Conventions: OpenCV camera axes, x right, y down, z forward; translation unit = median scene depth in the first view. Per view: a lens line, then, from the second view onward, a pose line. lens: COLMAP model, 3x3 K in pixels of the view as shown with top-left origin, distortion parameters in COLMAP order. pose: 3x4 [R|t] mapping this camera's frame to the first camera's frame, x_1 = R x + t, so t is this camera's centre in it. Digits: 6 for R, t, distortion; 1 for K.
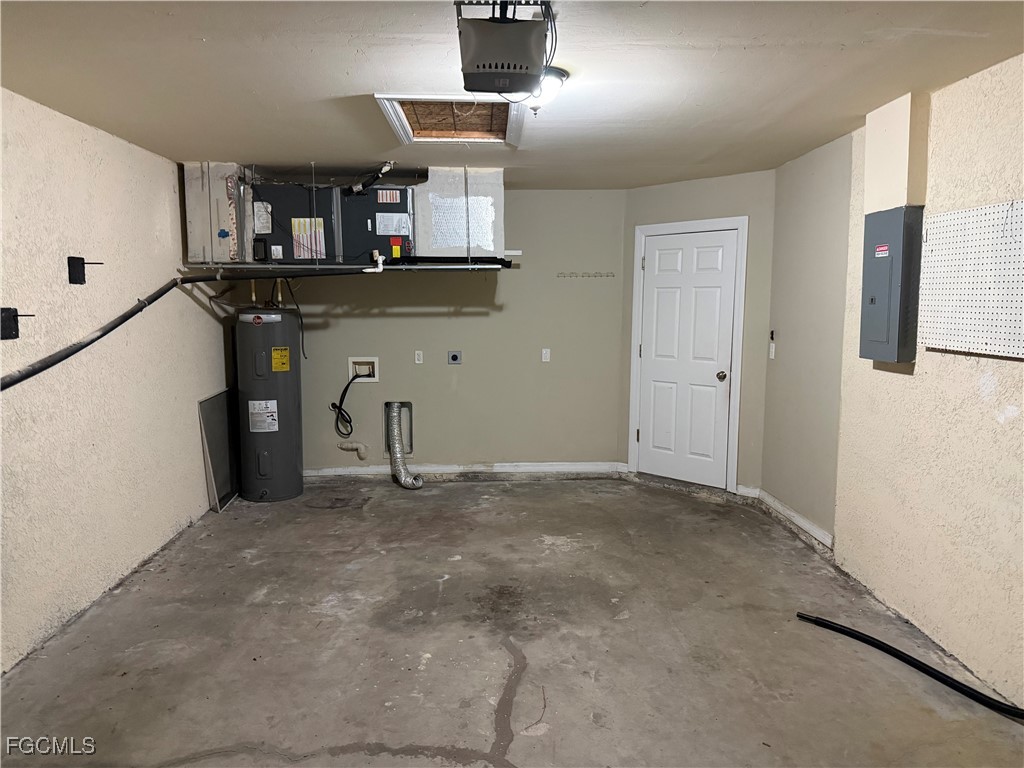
lens RADIAL K [[729.9, 0, 508.9], [0, 729.9, 382.4], [0, 0, 1]] dist [0.050402, -0.053342]
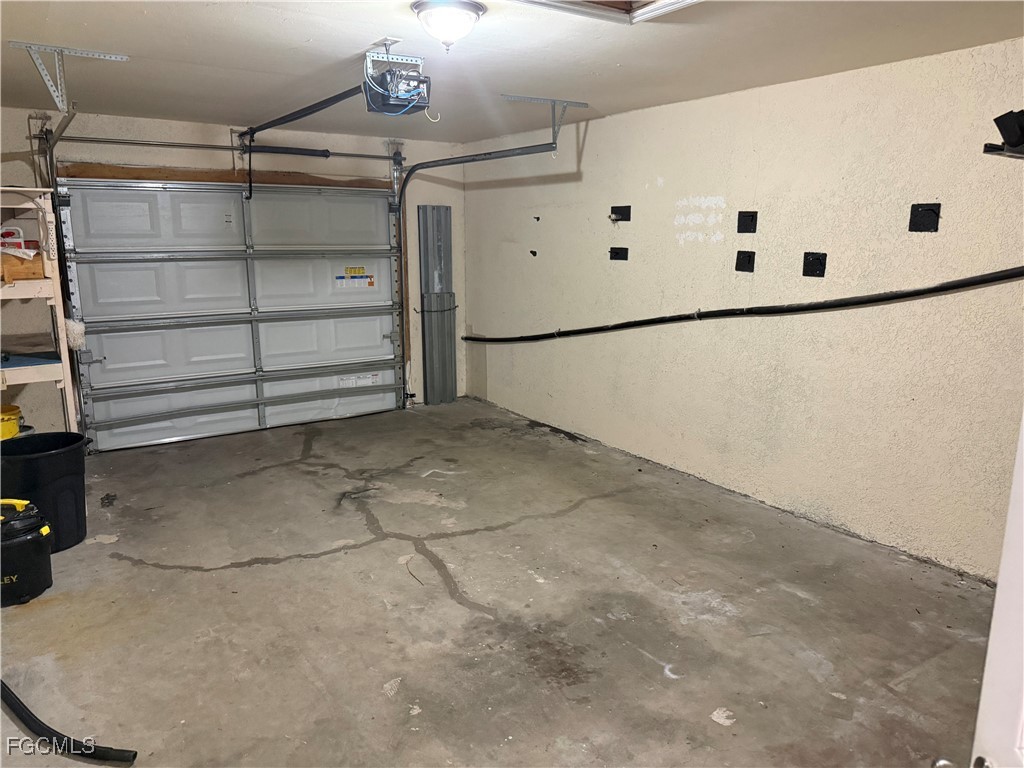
lens RADIAL K [[729.9, 0, 509.3], [0, 729.9, 384.2], [0, 0, 1]] dist [0.050402, -0.053342]
pose [[-0.855181, 0.105208, -0.507541, 0.410780], [-0.057218, 0.954038, 0.294171, -0.204221], [0.515162, 0.280610, -0.809855, 1.623250]]
